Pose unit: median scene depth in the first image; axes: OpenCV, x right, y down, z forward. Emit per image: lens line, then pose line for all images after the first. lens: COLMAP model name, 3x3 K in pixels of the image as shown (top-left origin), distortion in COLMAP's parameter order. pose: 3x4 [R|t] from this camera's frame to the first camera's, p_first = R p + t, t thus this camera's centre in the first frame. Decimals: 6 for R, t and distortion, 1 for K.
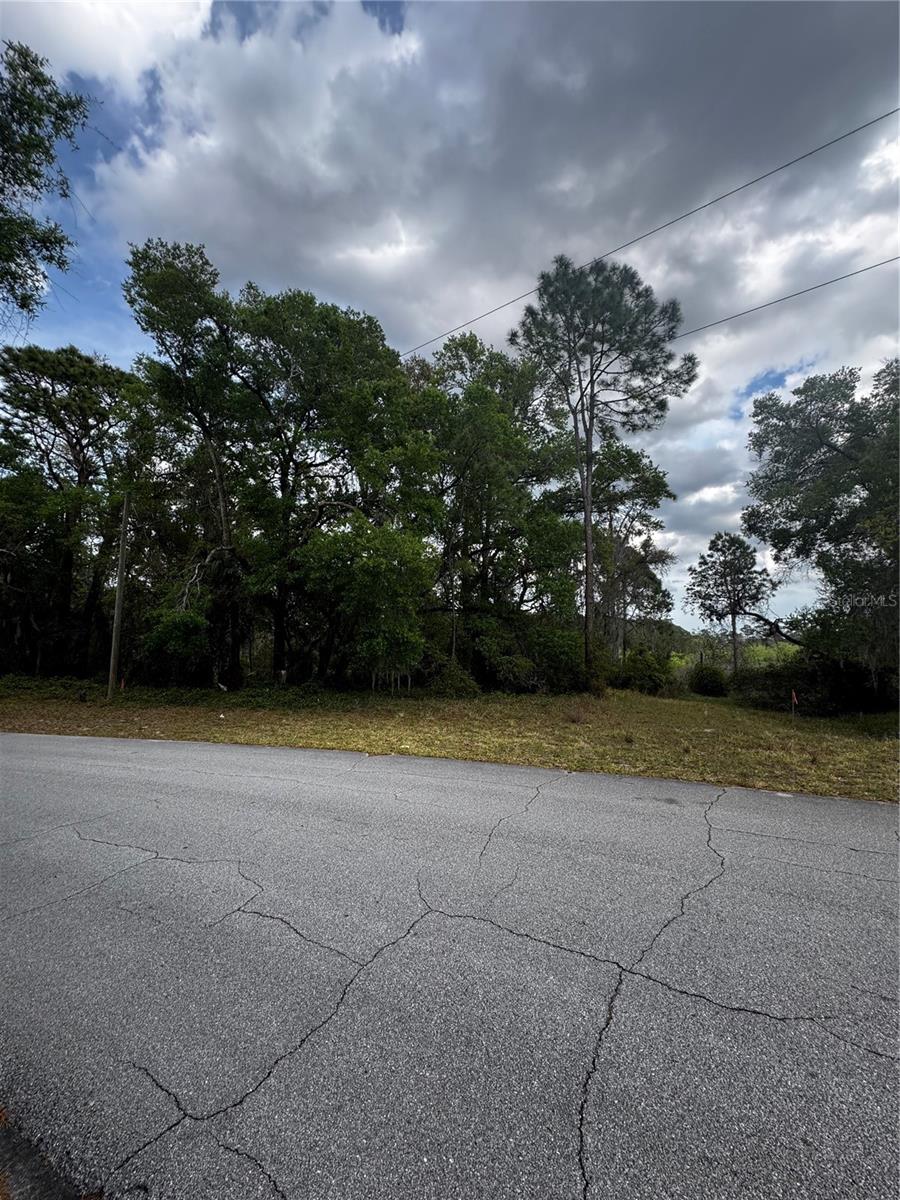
lens RADIAL K [[482.2, 0, 451.3], [0, 482.2, 600.4], [0, 0, 1]] dist [0.000439, -0.000336]
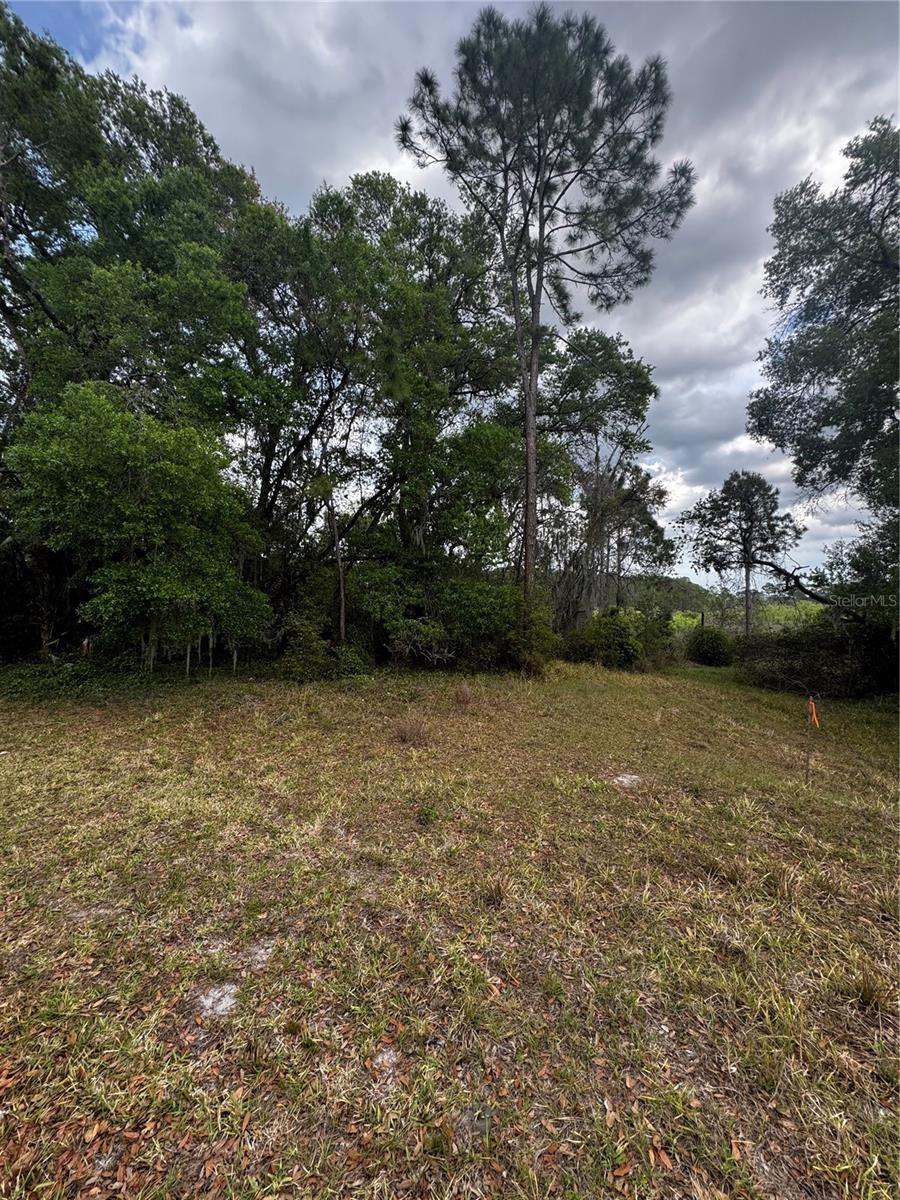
lens RADIAL K [[482.2, 0, 448.9], [0, 482.2, 599.0], [0, 0, 1]] dist [0.000439, -0.000336]
pose [[0.999305, 0.000453, -0.037287, 0.151121], [0.002632, 0.996575, 0.082650, 0.020210], [0.037196, -0.082691, 0.995881, 0.213711]]
